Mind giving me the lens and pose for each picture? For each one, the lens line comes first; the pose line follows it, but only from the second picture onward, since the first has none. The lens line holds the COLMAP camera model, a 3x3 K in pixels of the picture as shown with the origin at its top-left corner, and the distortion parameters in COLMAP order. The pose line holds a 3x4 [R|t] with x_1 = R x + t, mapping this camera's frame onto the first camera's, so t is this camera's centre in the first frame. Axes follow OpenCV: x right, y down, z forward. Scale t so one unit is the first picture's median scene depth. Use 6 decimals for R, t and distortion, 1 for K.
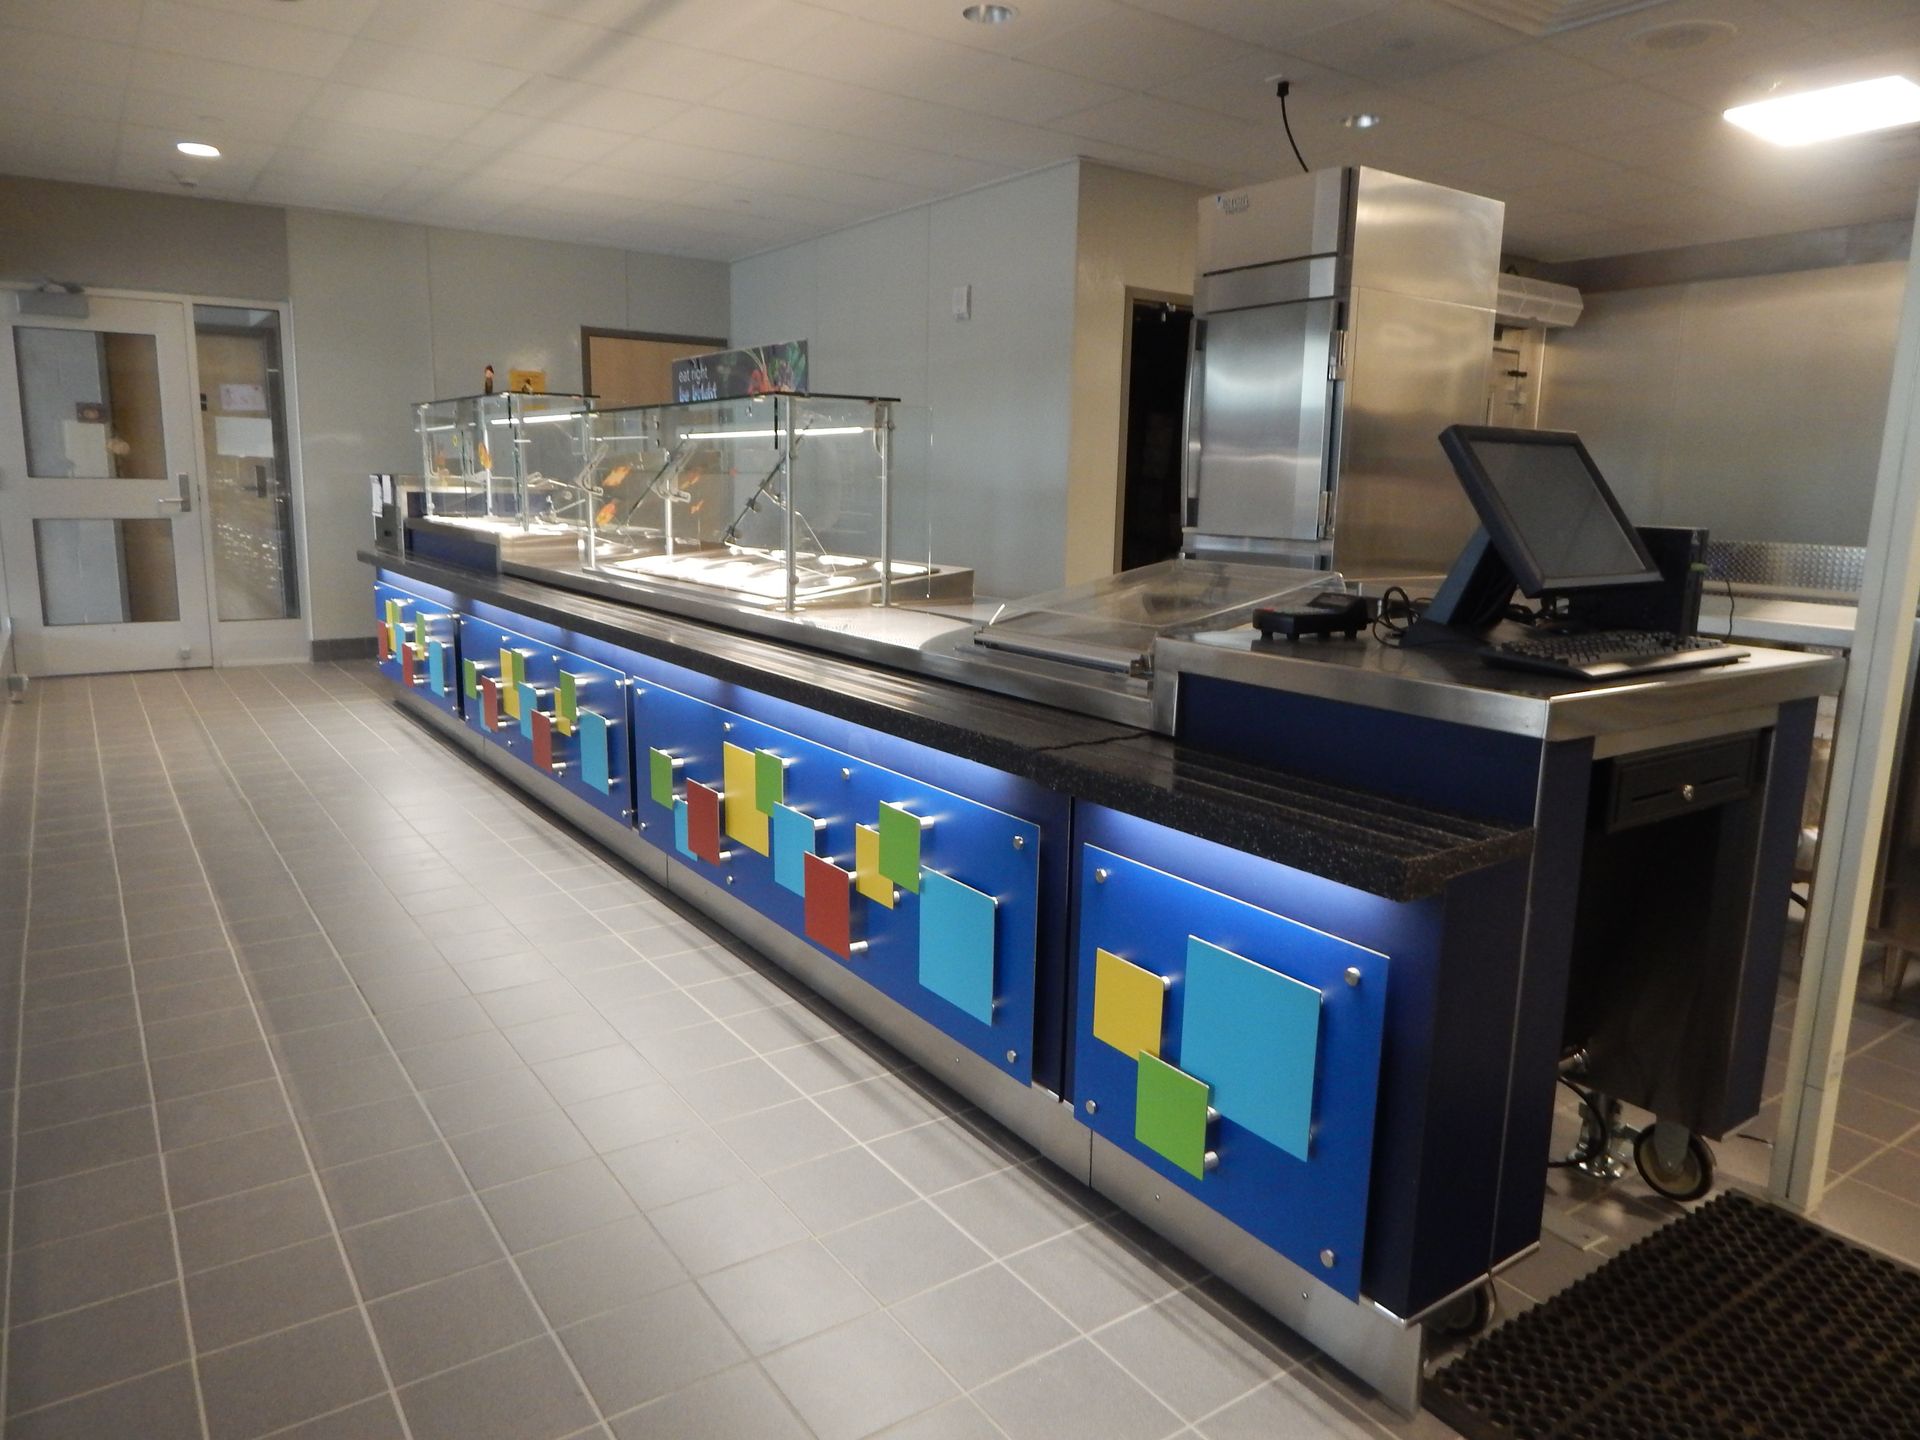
lens RADIAL K [[1279.4, 0, 960.0], [0, 1279.4, 720.0], [0, 0, 1]] dist [0.001291, 0.001483]
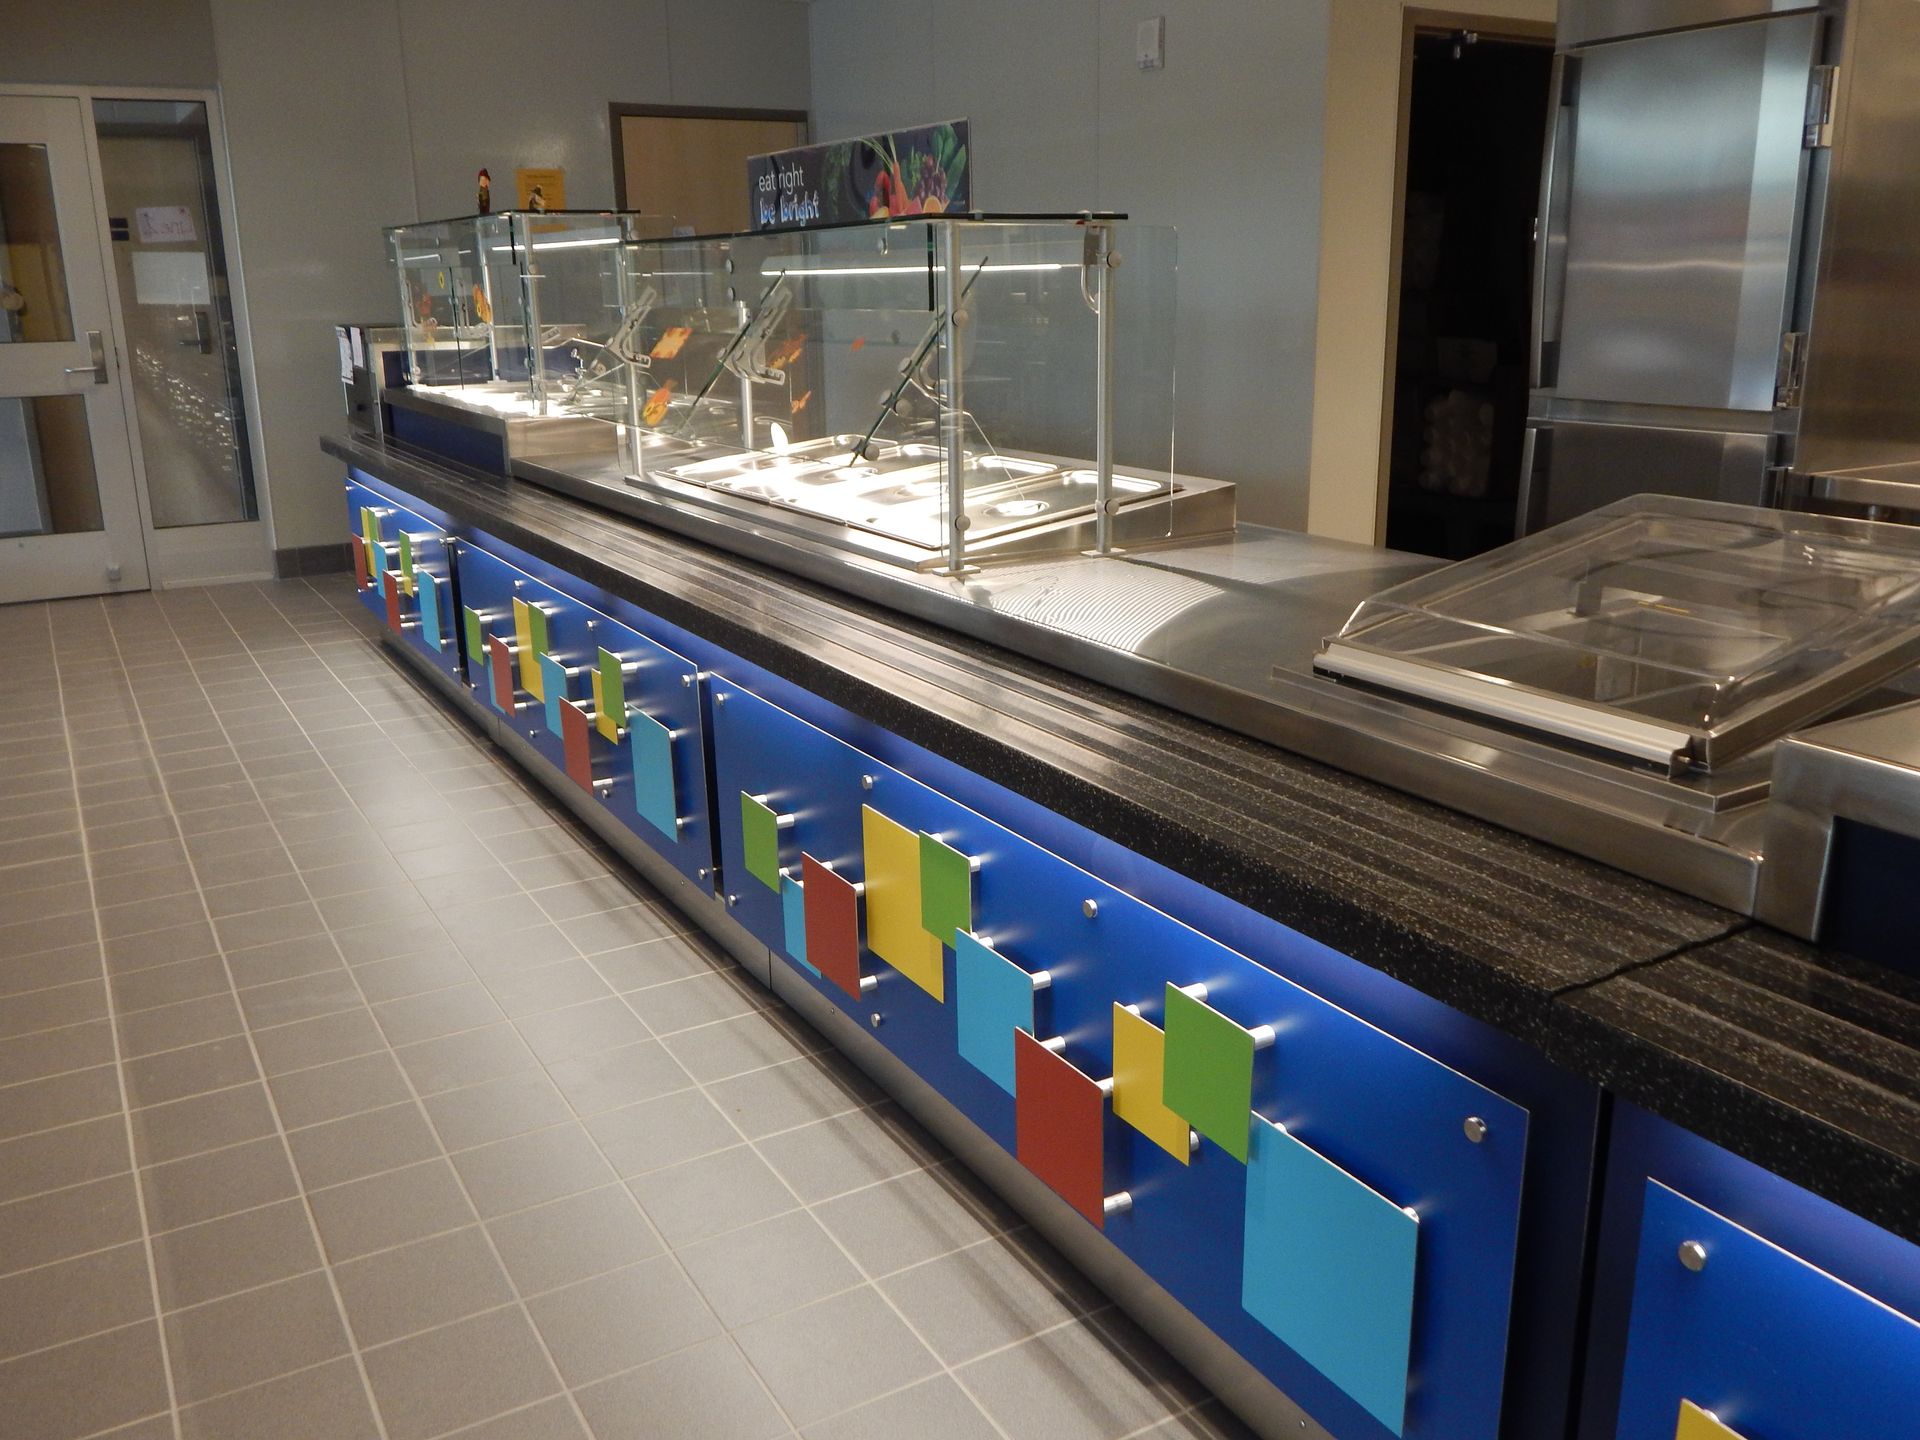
lens RADIAL K [[1588.3, 0, 960.0], [0, 1588.3, 720.0], [0, 0, 1]] dist [0.001044, -0.016001]
pose [[0.996407, -0.012656, -0.083747, -0.052741], [0.019883, 0.996094, 0.086034, -0.063048], [0.082331, -0.087390, 0.992766, 0.179661]]
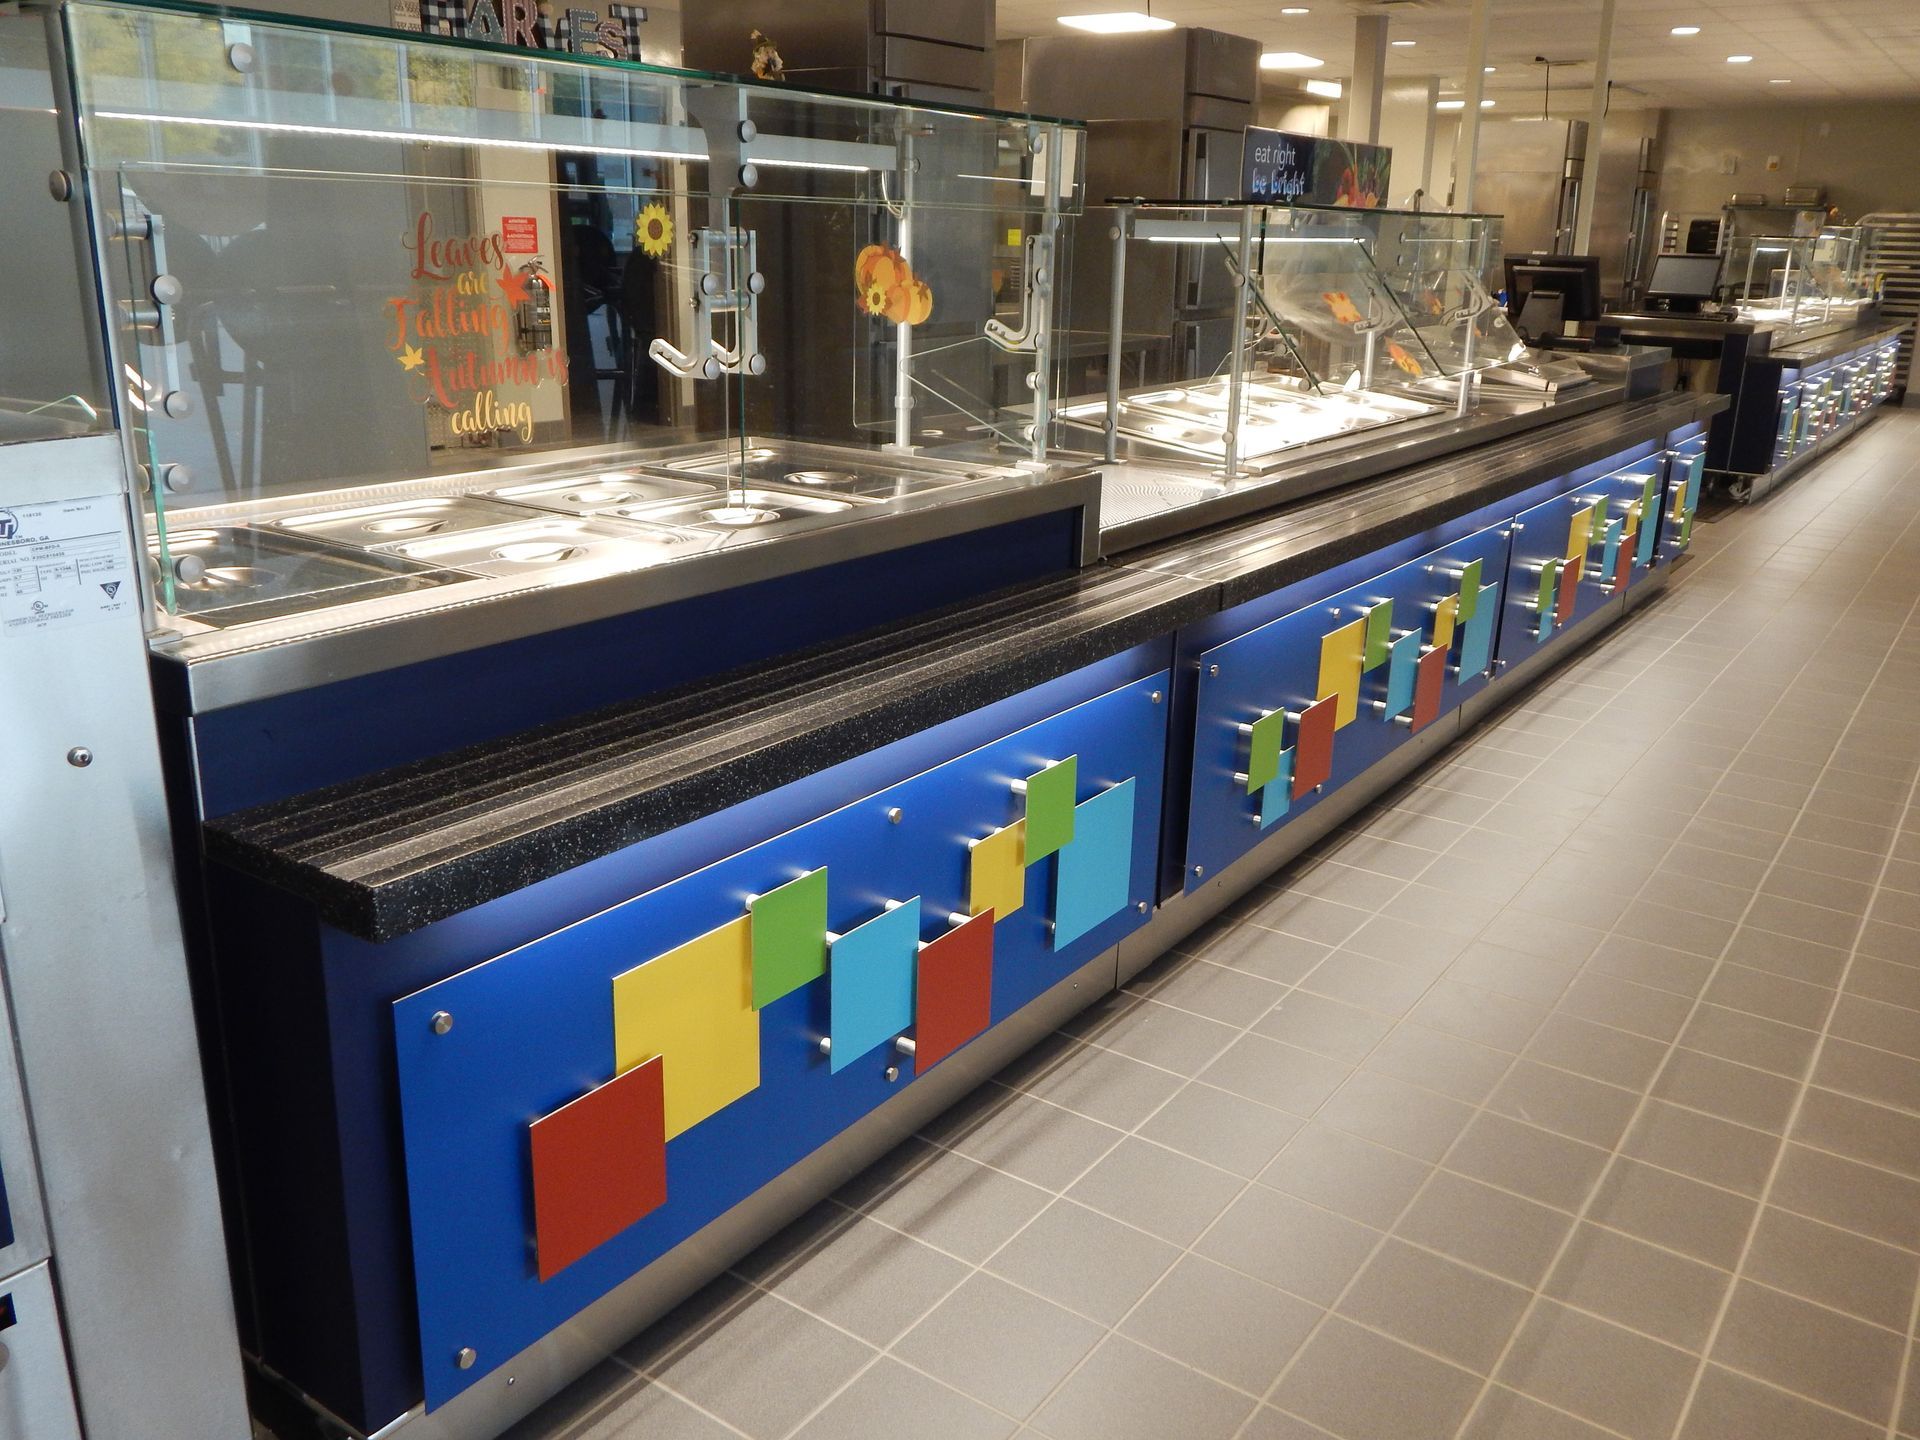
lens RADIAL K [[1565.0, 0, 912.3], [0, 1565.0, 712.5], [0, 0, 1]] dist [-0.015950, -0.002400]
pose [[-0.320829, -0.304630, 0.896811, -0.993866], [0.150518, 0.918433, 0.365821, -0.325470], [-0.935100, 0.252352, -0.248808, 1.448652]]
